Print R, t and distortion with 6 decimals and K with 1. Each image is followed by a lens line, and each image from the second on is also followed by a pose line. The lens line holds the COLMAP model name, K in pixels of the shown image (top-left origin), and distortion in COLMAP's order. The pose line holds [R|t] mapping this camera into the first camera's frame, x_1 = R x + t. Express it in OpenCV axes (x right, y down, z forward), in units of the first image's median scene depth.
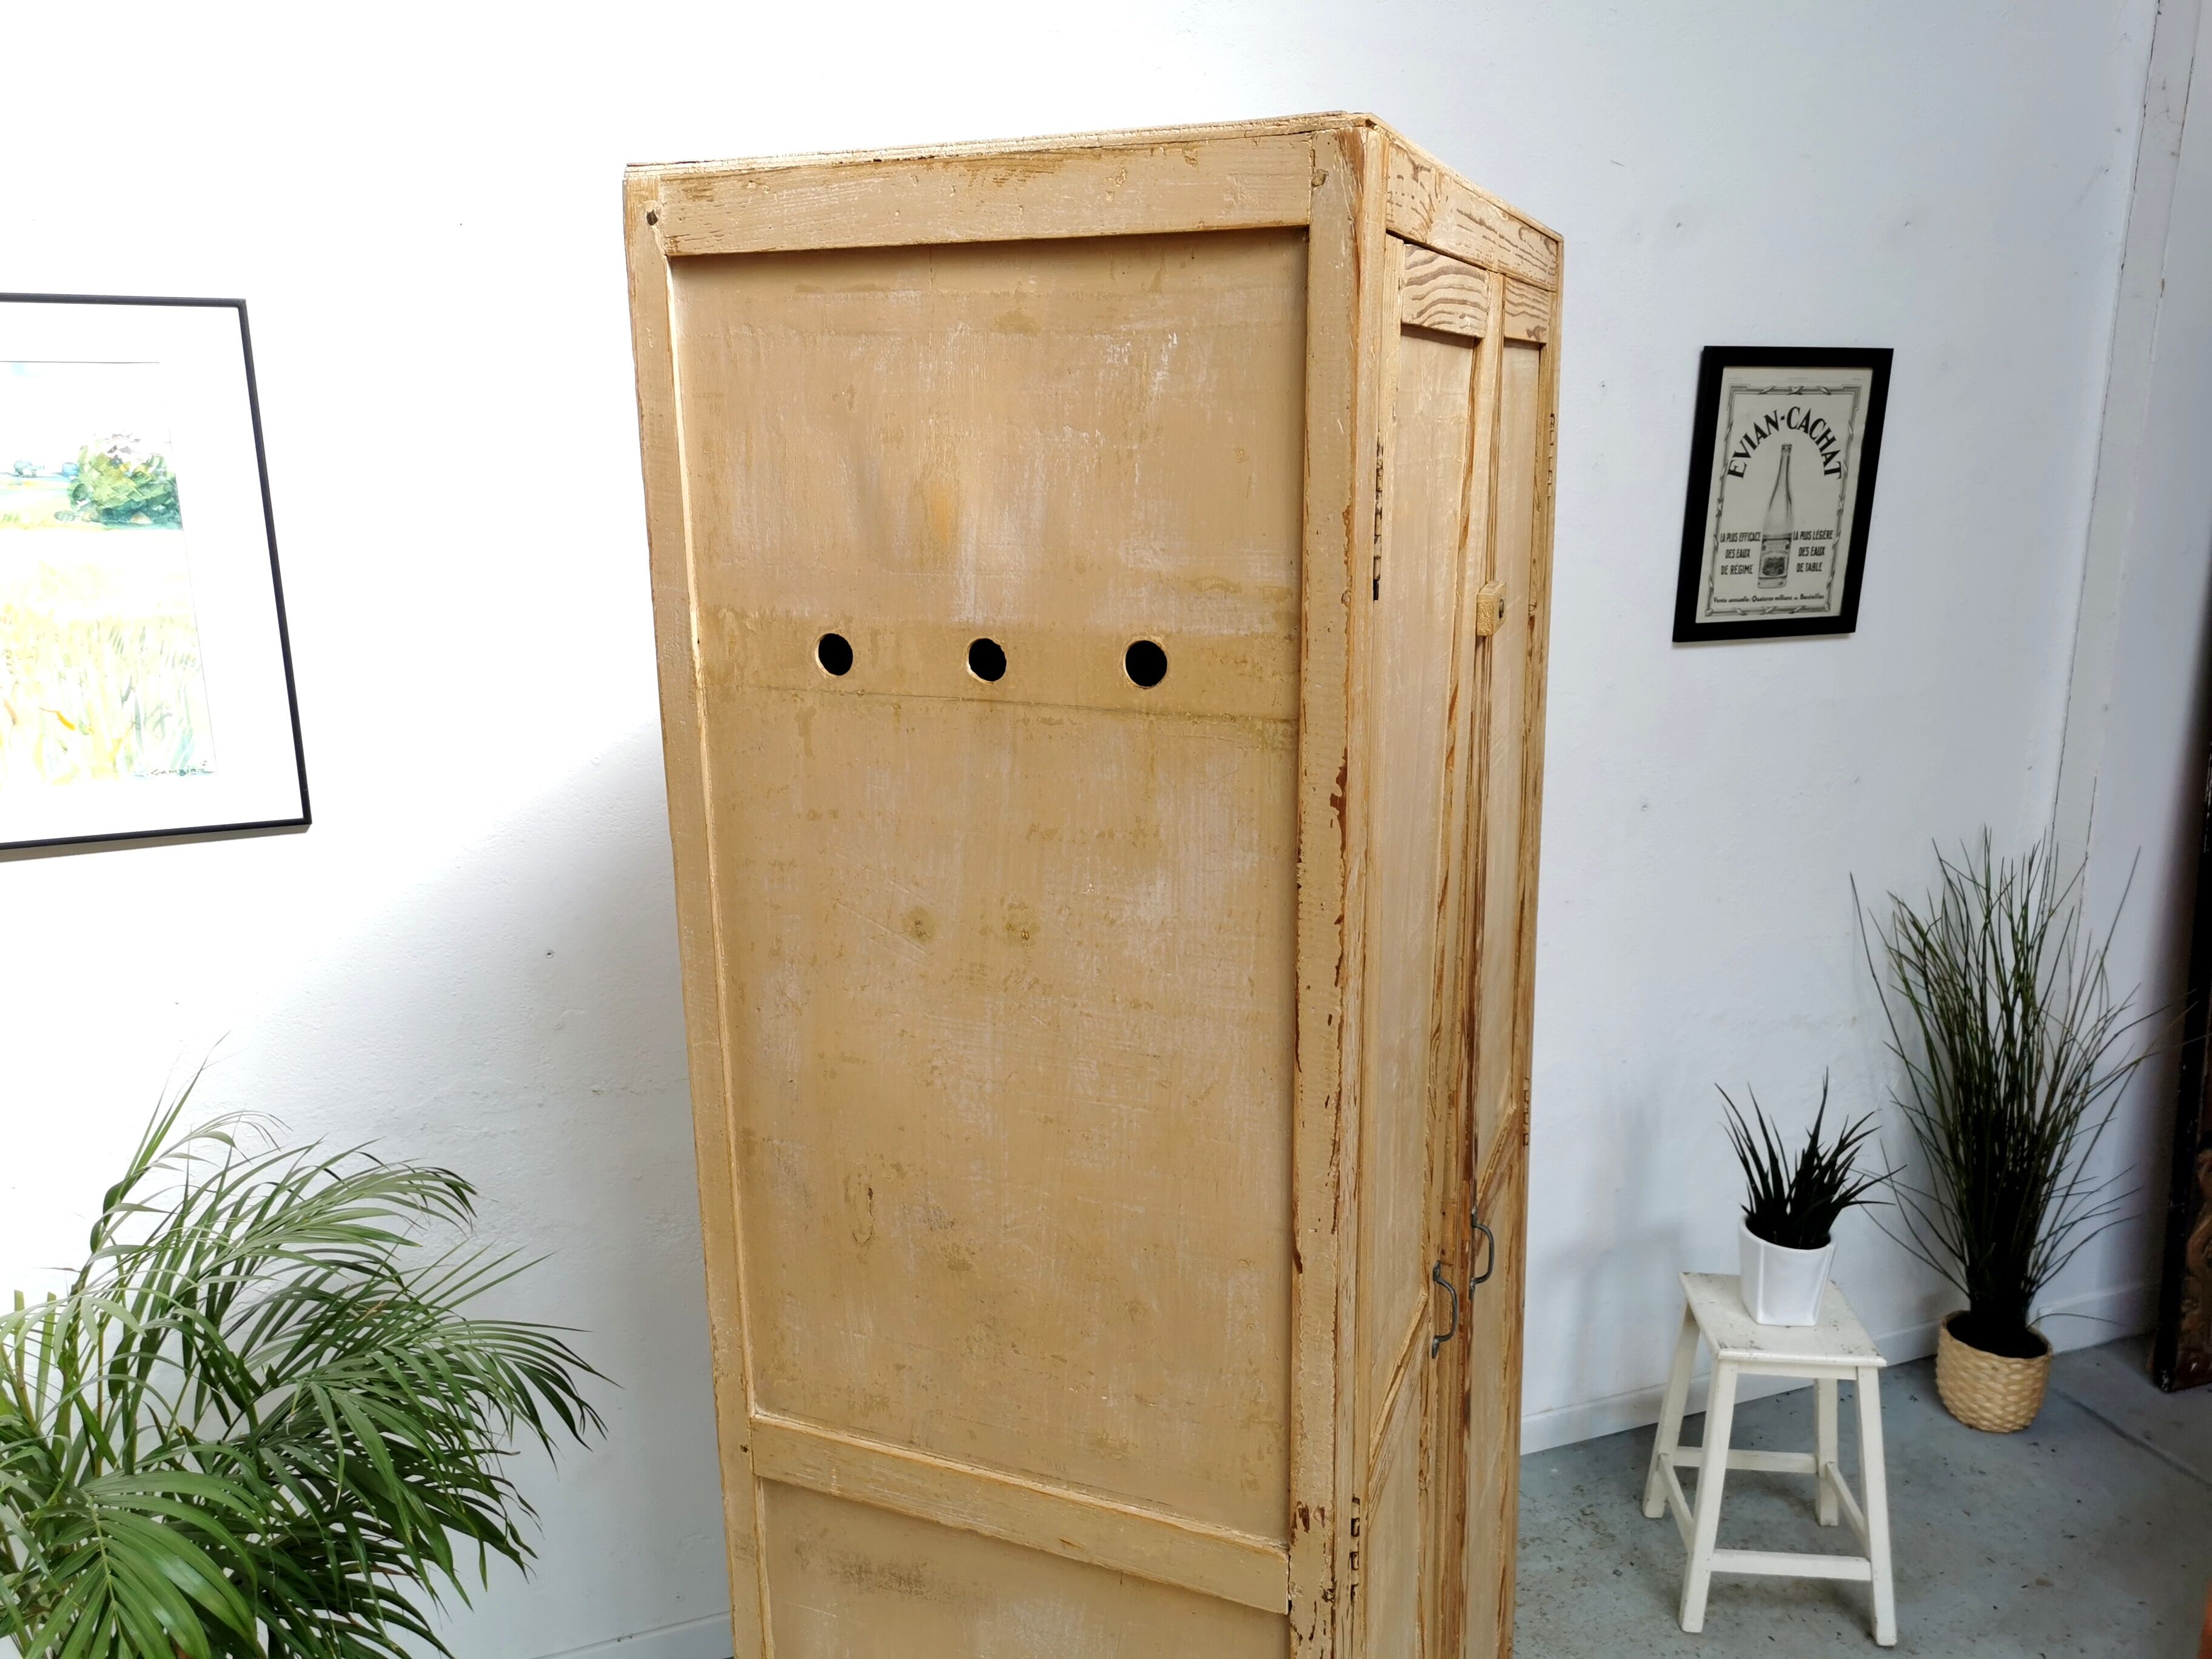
lens RADIAL K [[1701.0, 0, 1105.5], [0, 1701.0, 826.0], [0, 0, 1]] dist [0.063345, -0.060705]
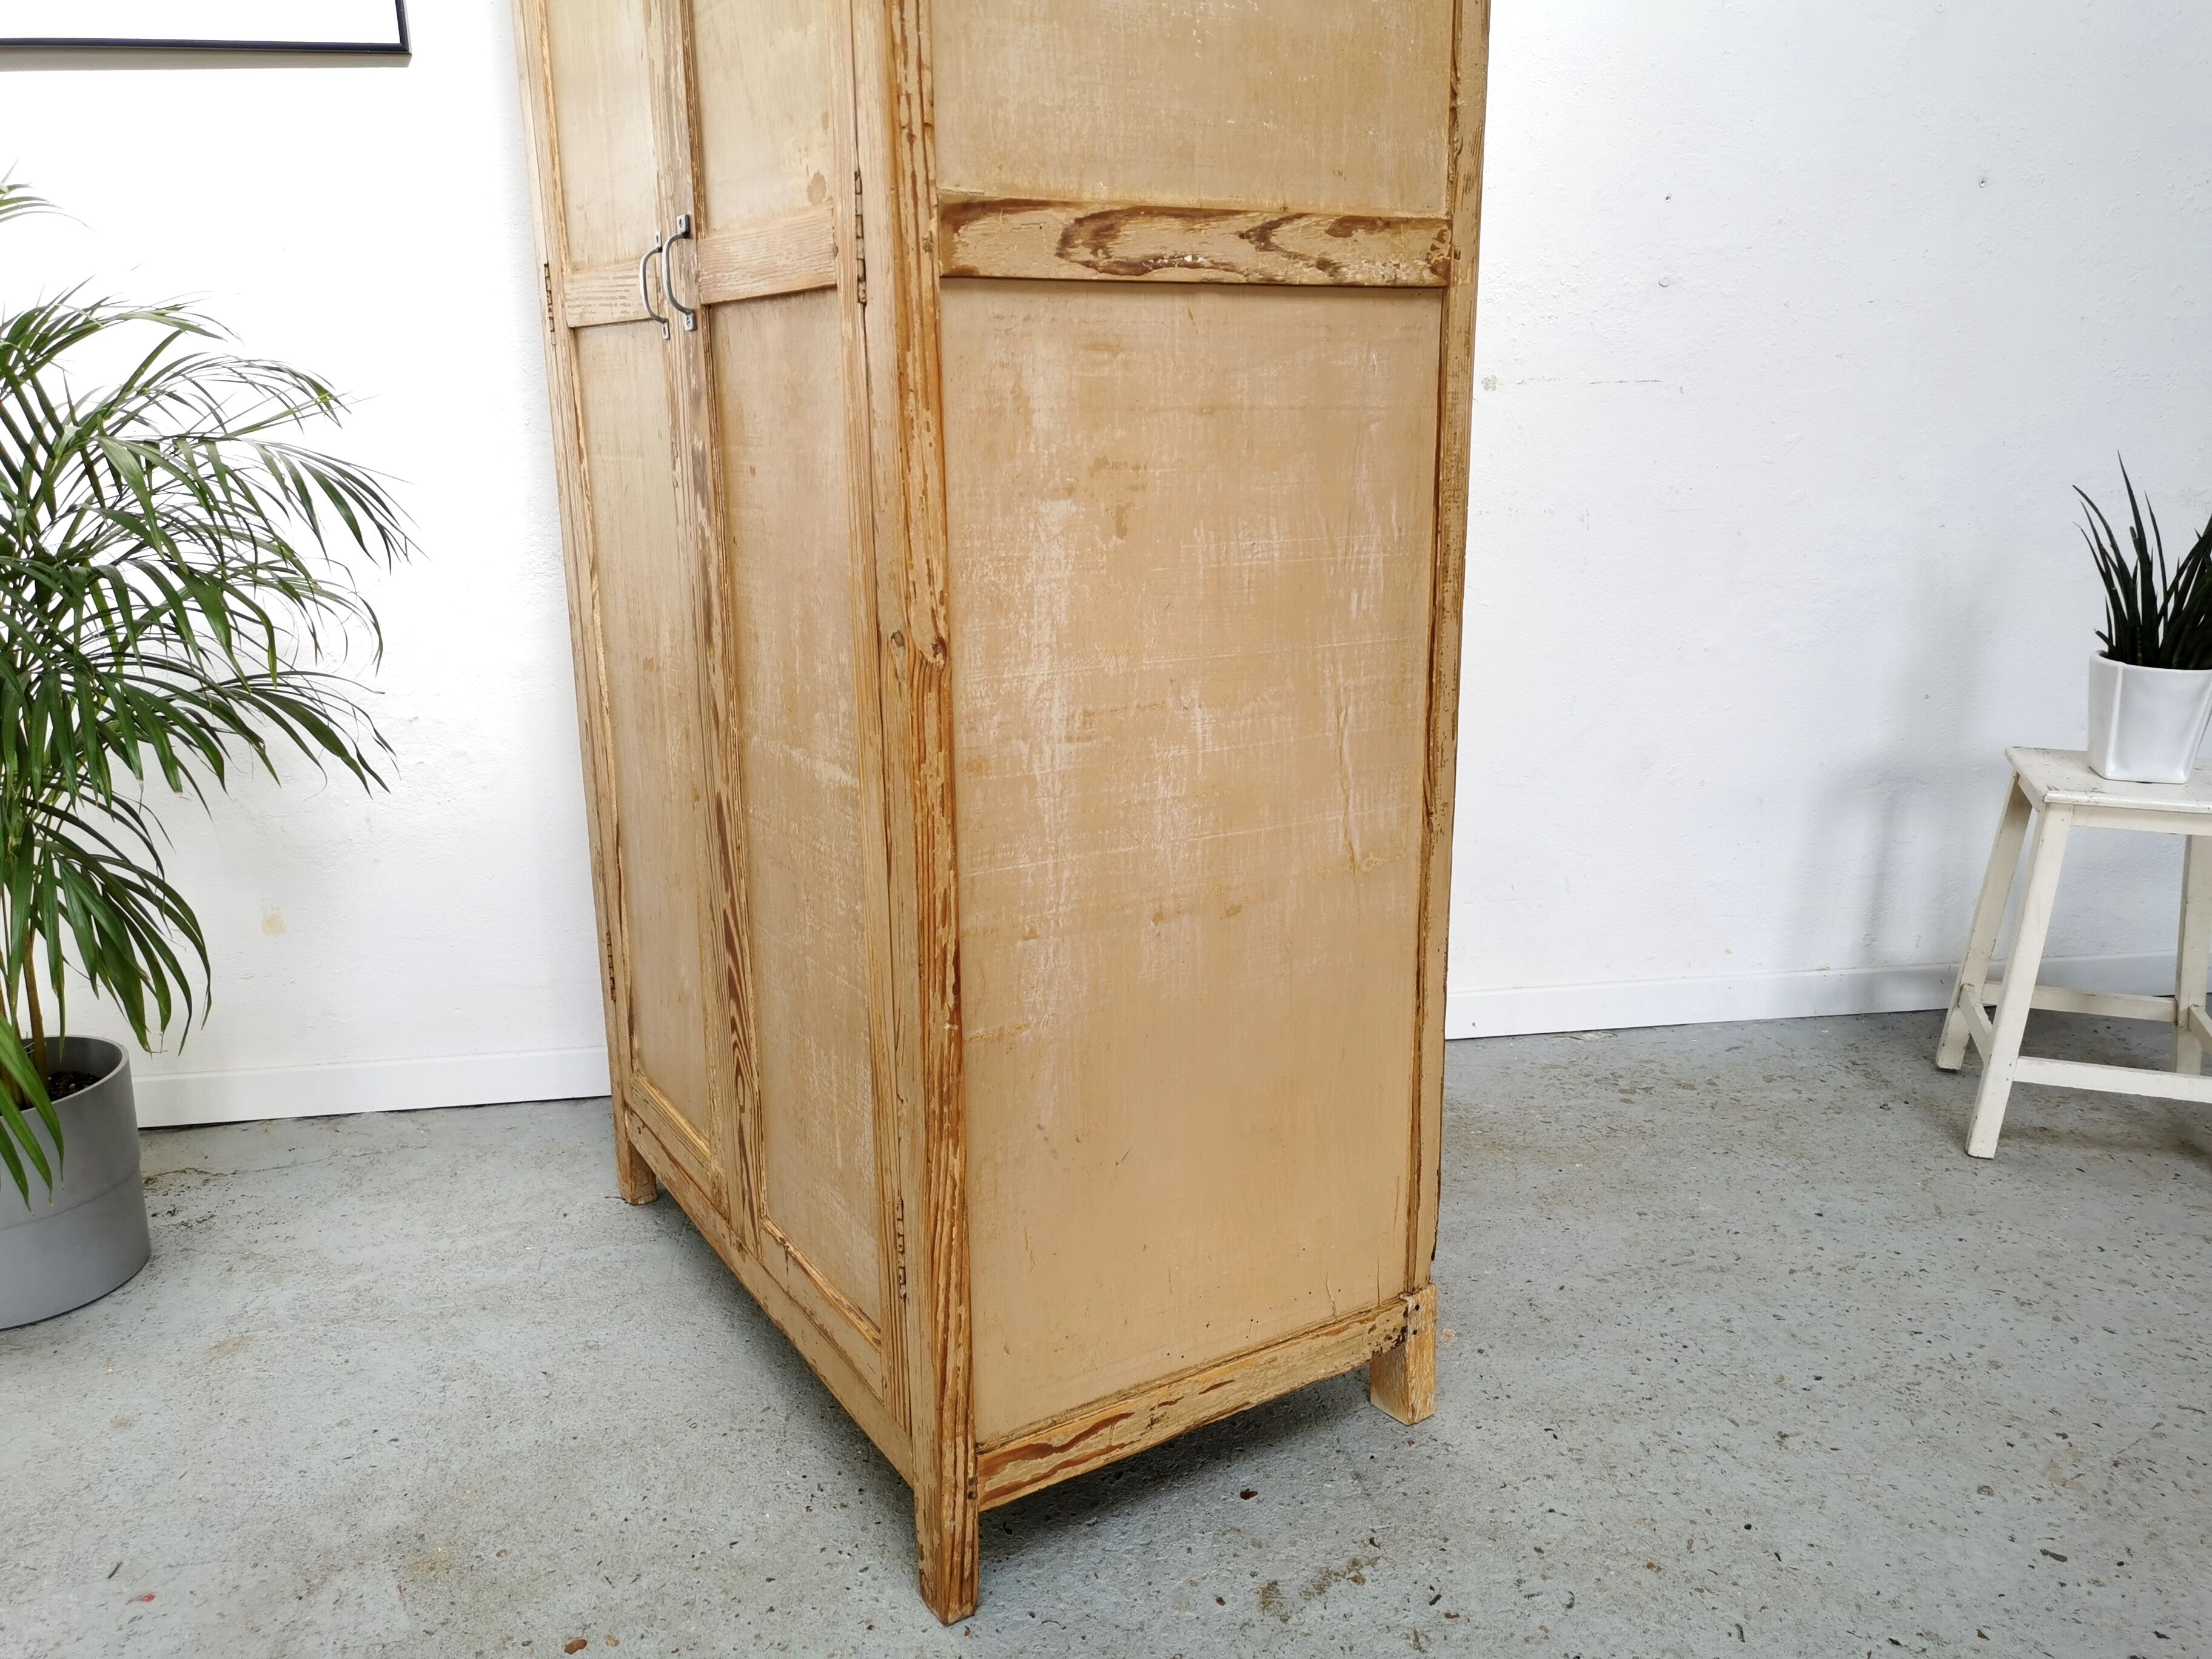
lens RADIAL K [[1701.0, 0, 1099.6], [0, 1701.0, 831.5], [0, 0, 1]] dist [0.063345, -0.060705]
pose [[0.971275, 0.045909, -0.233489, 0.120867], [-0.043541, 0.998935, 0.015291, 0.310097], [0.233942, -0.004686, 0.972239, 0.119079]]
